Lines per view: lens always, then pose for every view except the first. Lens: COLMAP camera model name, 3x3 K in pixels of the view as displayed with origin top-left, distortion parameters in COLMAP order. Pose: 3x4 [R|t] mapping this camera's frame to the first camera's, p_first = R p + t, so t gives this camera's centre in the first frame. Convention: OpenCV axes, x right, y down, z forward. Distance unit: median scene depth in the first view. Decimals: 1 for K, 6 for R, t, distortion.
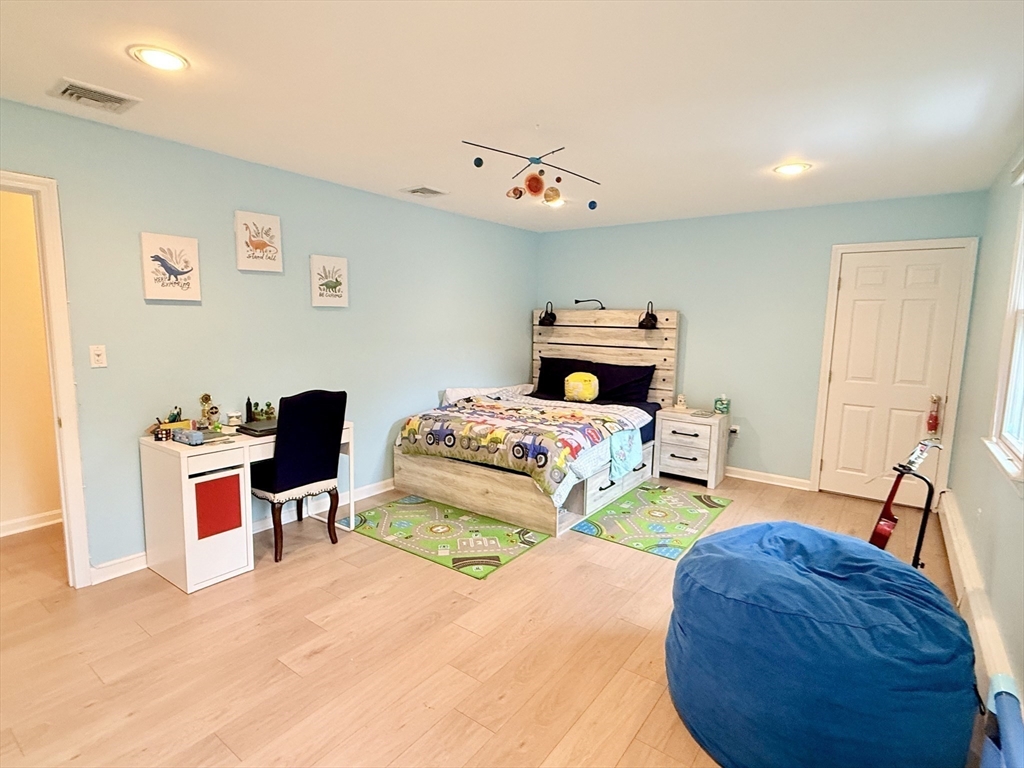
lens RADIAL K [[521.6, 0, 512.0], [0, 521.6, 384.0], [0, 0, 1]] dist [-0.000108, 0.000137]
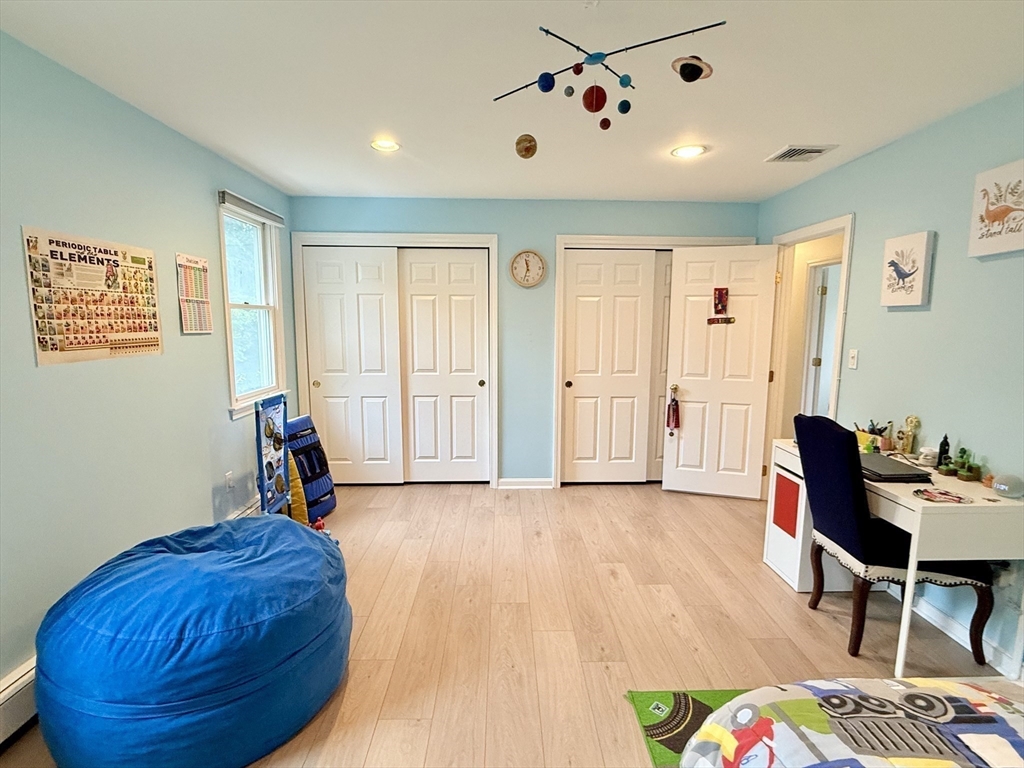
lens RADIAL K [[521.6, 0, 512.0], [0, 521.6, 384.0], [0, 0, 1]] dist [-0.000108, 0.000137]
pose [[-0.795012, 0.051910, -0.604369, 0.458910], [-0.097549, 0.972423, 0.211842, -0.156718], [0.598699, 0.227372, -0.768024, 1.339297]]
